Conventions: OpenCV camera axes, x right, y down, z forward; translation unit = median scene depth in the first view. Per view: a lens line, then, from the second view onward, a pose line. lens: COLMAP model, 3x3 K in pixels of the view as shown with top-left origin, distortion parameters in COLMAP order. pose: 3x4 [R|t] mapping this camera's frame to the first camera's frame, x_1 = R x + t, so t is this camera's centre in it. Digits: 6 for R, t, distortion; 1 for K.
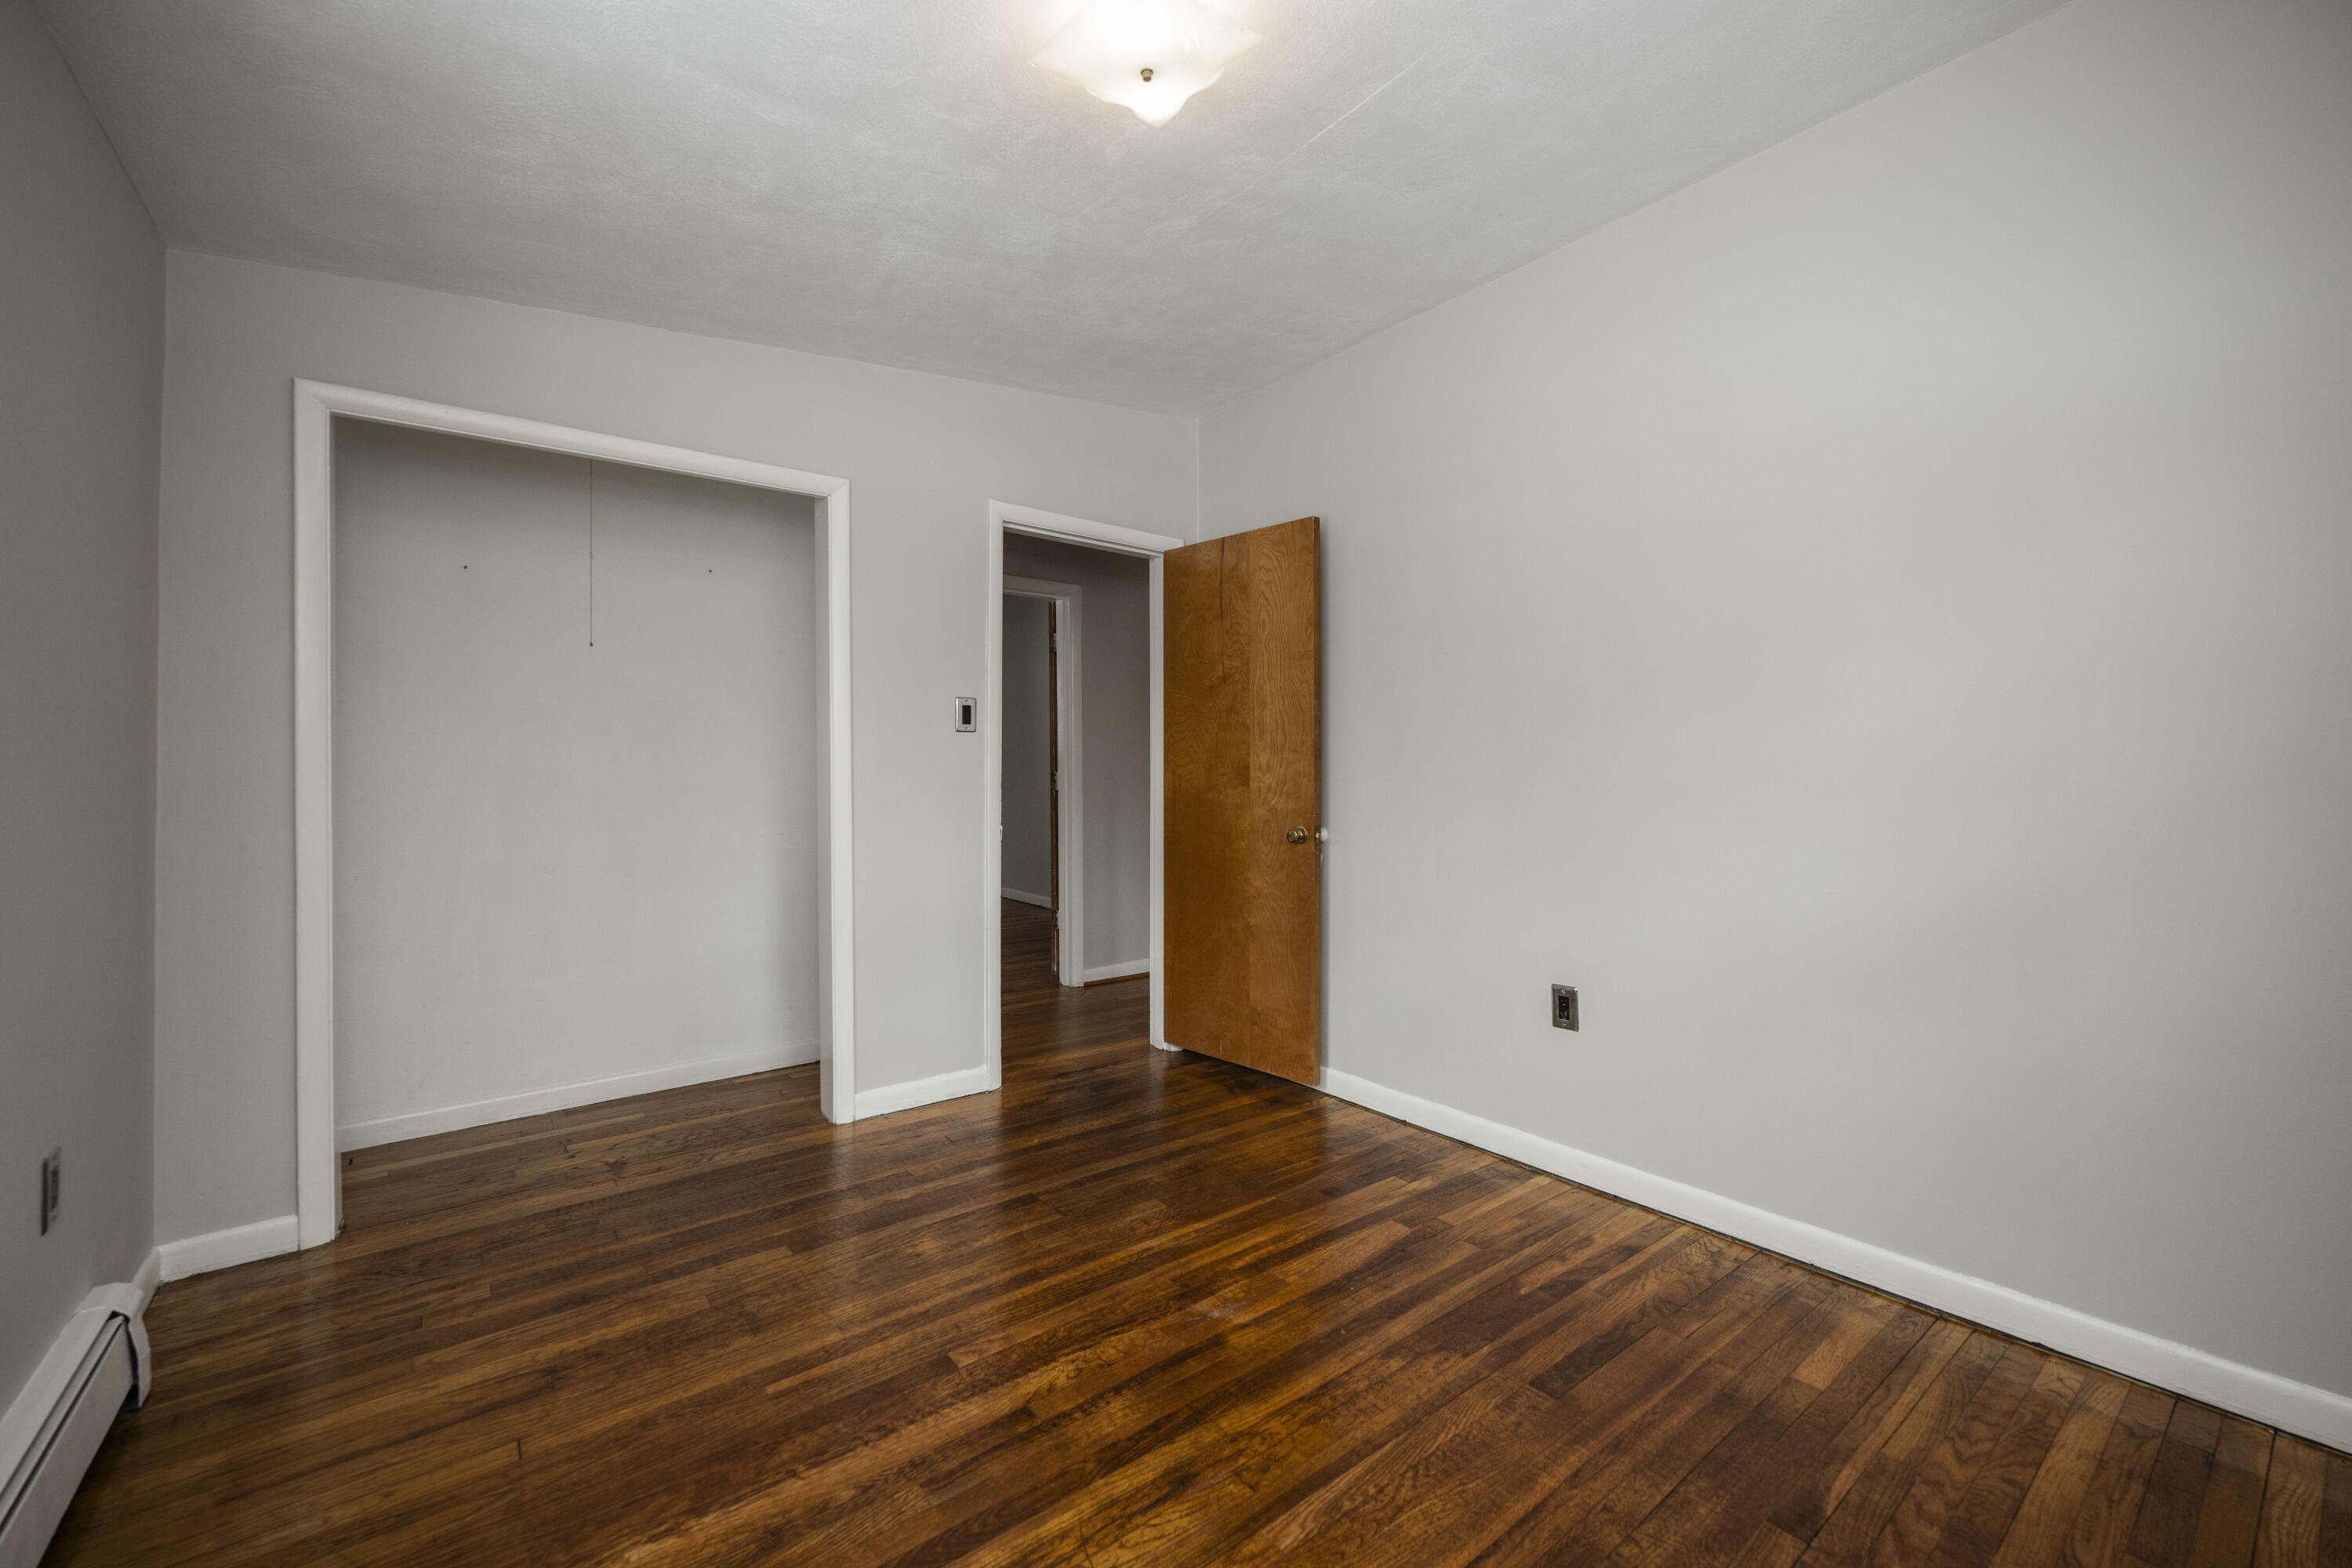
lens RADIAL K [[942.2, 0, 1177.5], [0, 942.2, 769.0], [0, 0, 1]] dist [-0.000447, -0.000015]
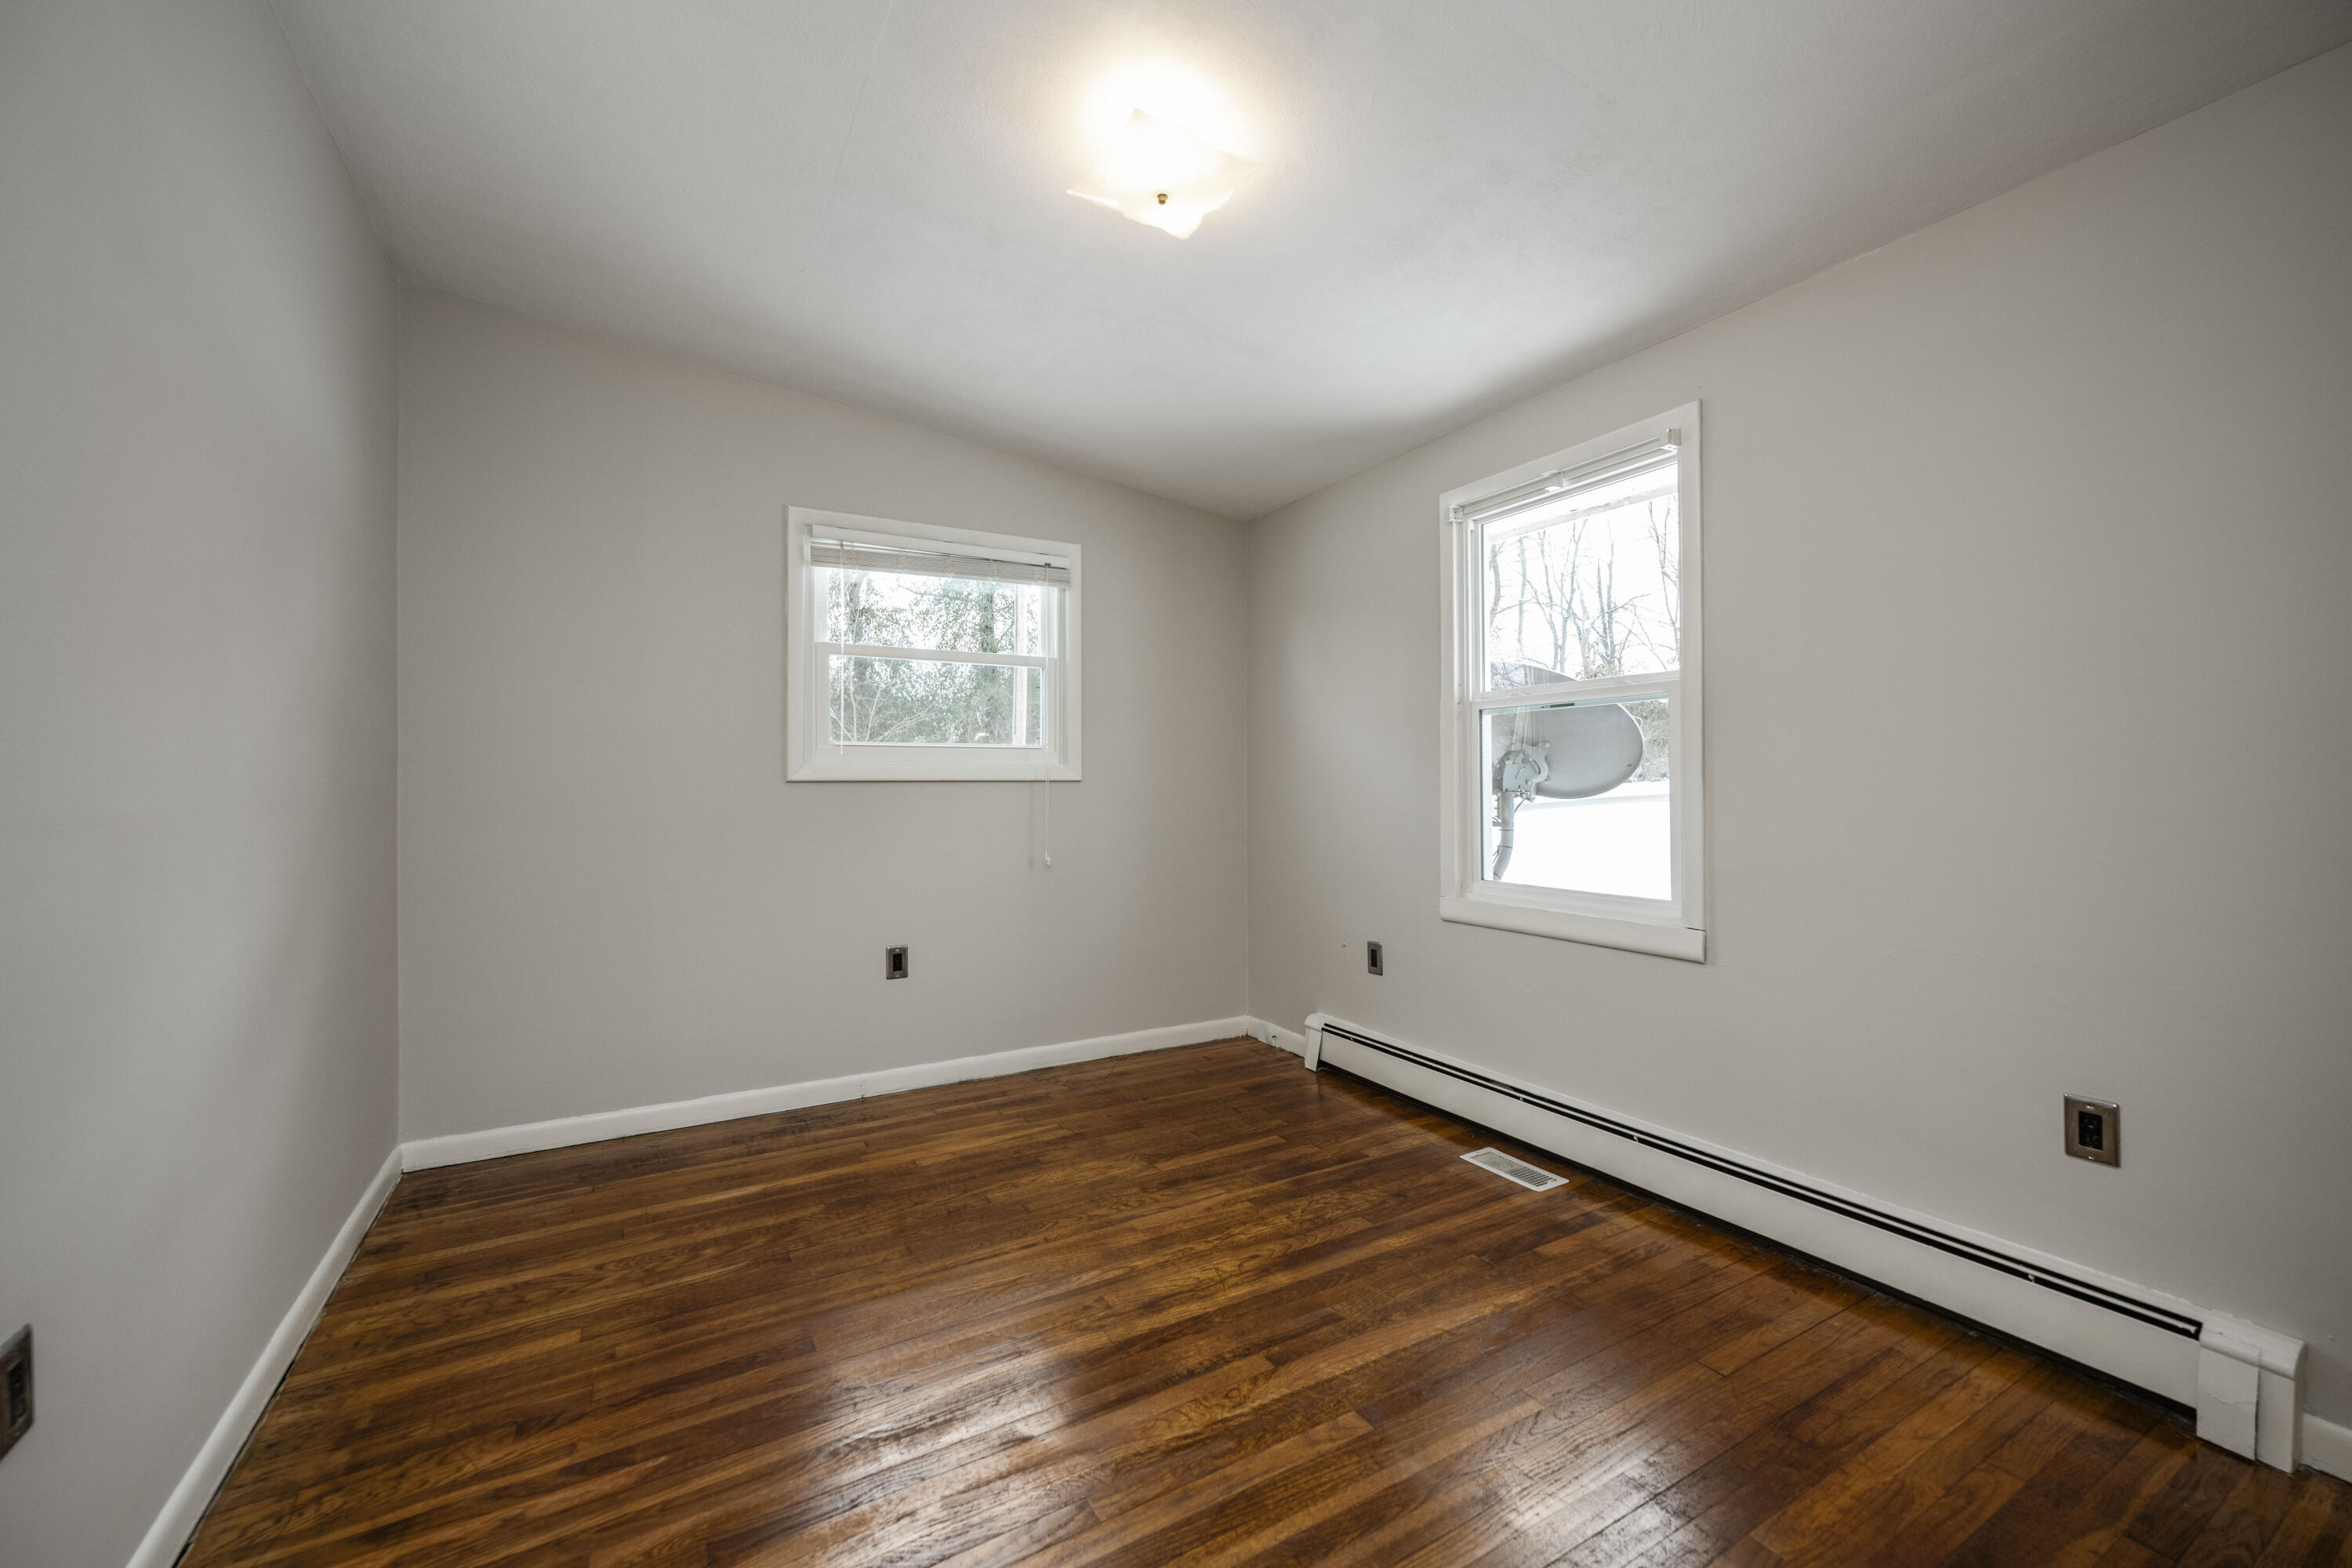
lens RADIAL K [[942.2, 0, 1177.5], [0, 942.2, 769.0], [0, 0, 1]] dist [-0.000447, -0.000015]
pose [[-0.990308, 0.008316, 0.138639, -0.206211], [0.006584, 0.999894, -0.012949, -0.001930], [-0.138732, -0.011910, -0.990258, 2.115848]]
